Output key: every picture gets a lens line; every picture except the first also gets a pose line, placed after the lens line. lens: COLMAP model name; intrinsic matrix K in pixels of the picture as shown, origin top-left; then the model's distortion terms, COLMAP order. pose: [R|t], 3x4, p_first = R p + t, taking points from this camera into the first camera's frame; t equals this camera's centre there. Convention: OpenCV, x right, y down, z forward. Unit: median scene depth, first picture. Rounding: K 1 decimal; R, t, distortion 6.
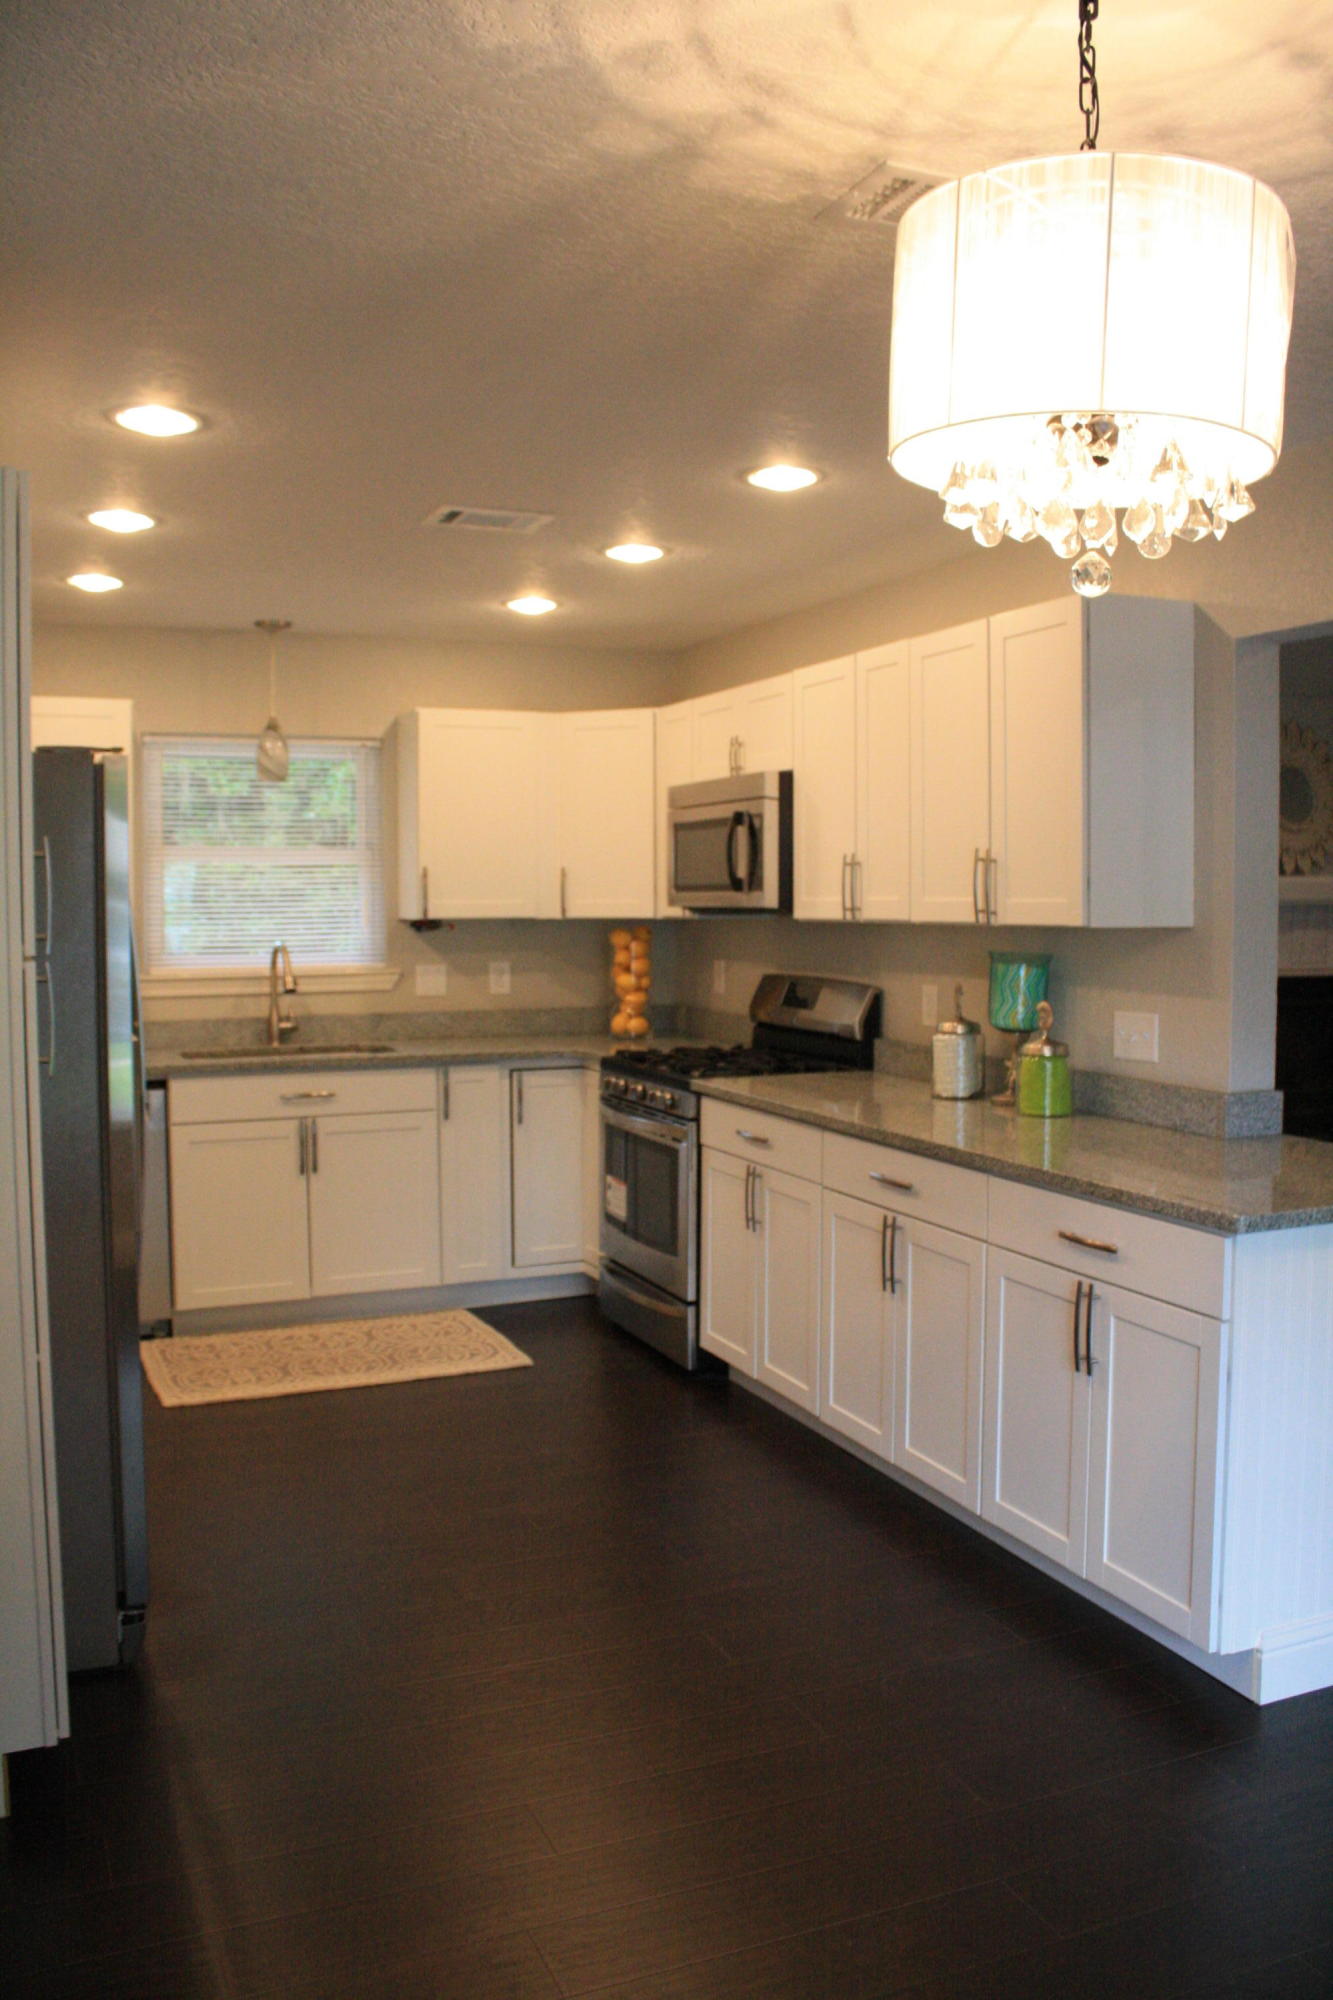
lens RADIAL K [[1660.1, 0, 666.5], [0, 1660.1, 1000.0], [0, 0, 1]] dist [-0.167337, 0.136617]
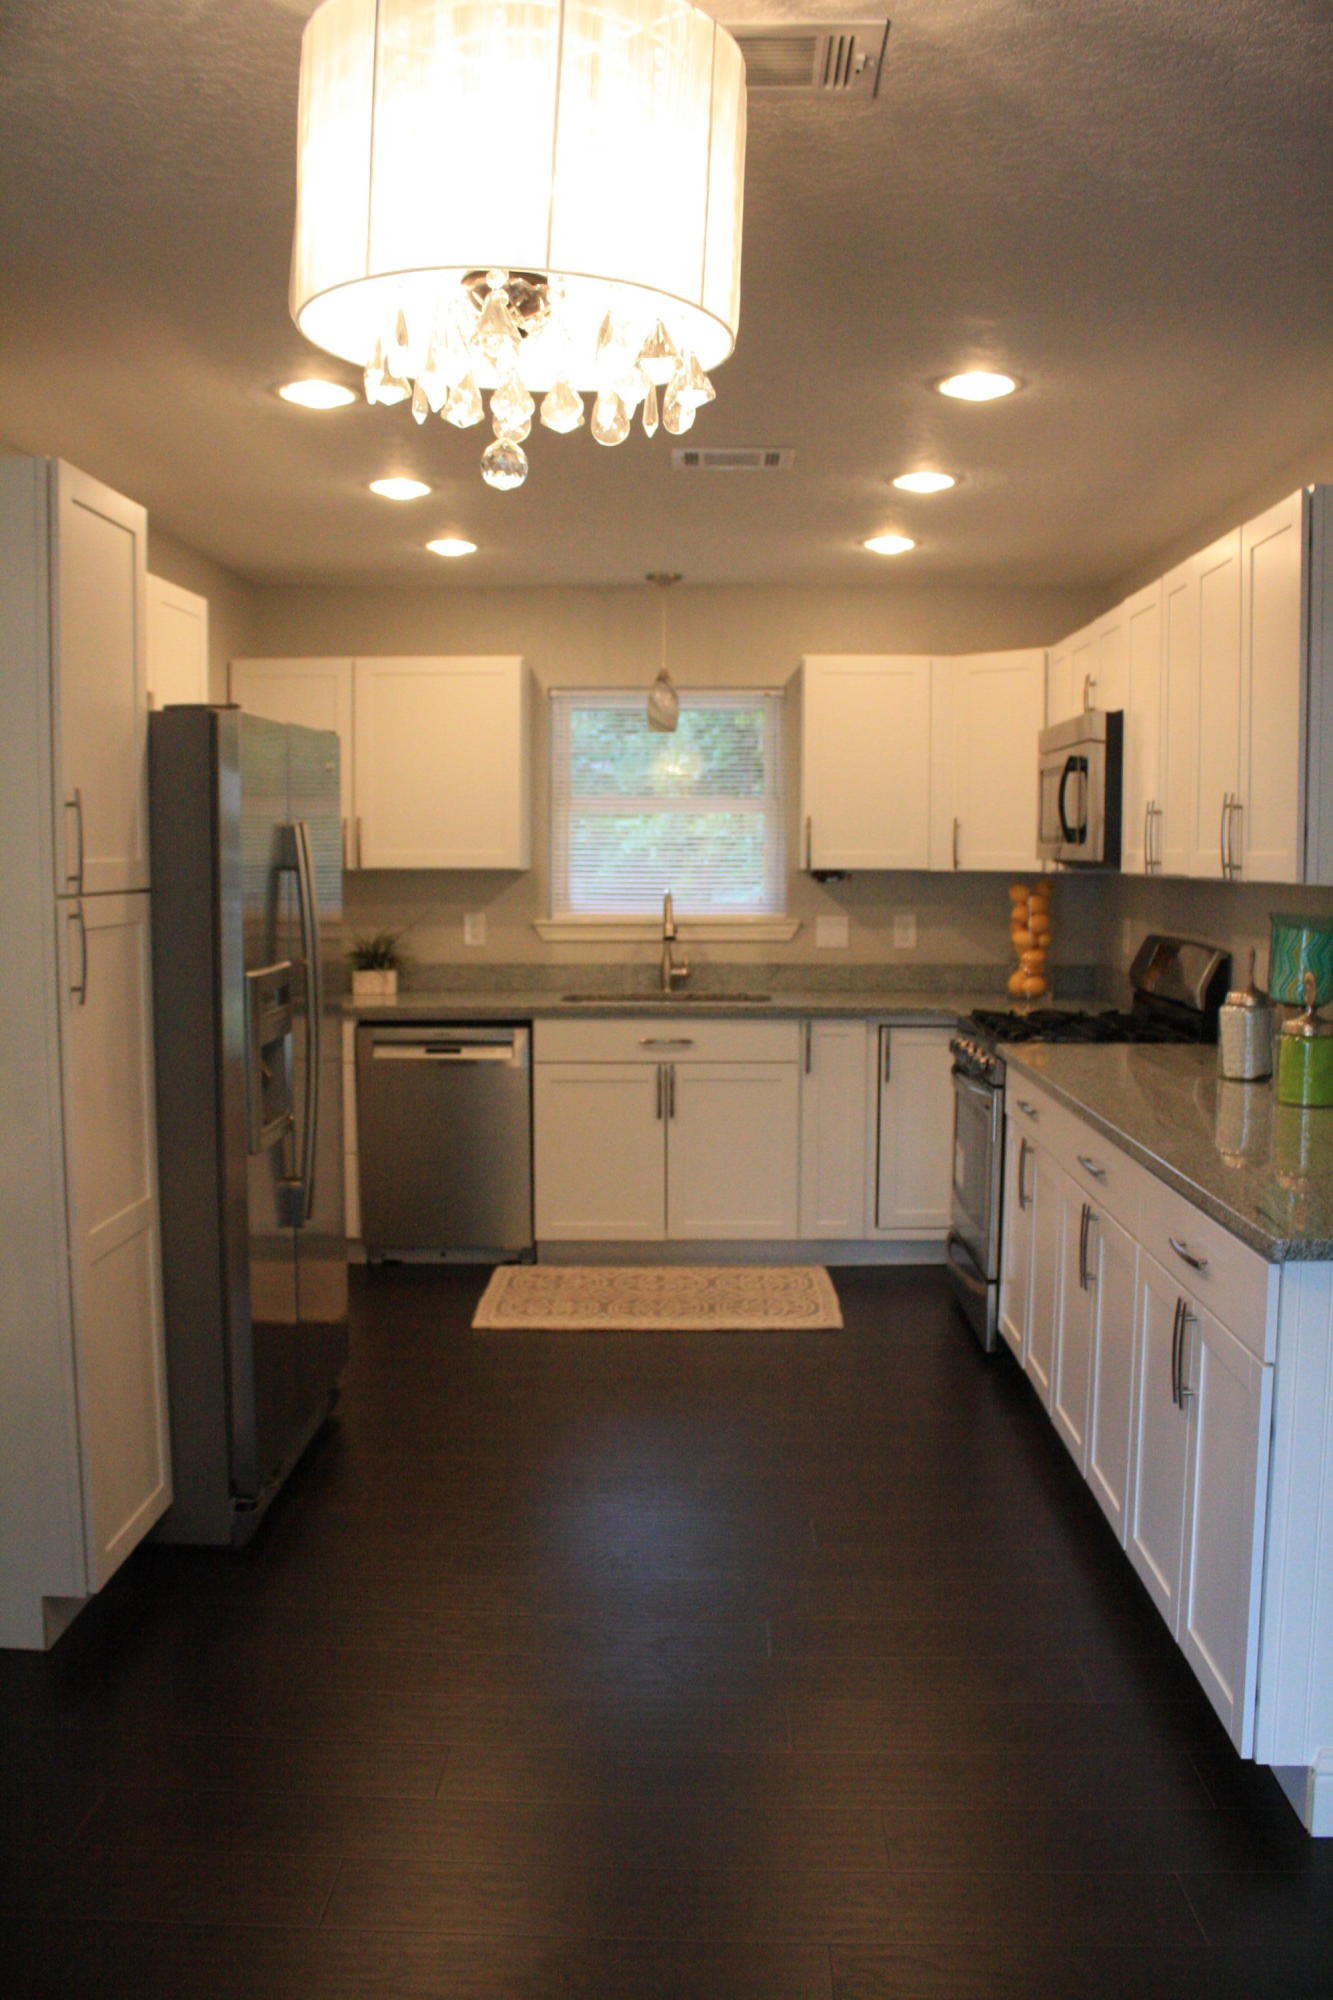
lens RADIAL K [[1660.1, 0, 666.5], [0, 1660.1, 1000.0], [0, 0, 1]] dist [-0.167337, 0.136617]
pose [[0.909018, 0.041633, -0.414672, 0.197767], [-0.030151, 0.998960, 0.034200, -0.002405], [0.415665, -0.018585, 0.909328, 0.066448]]
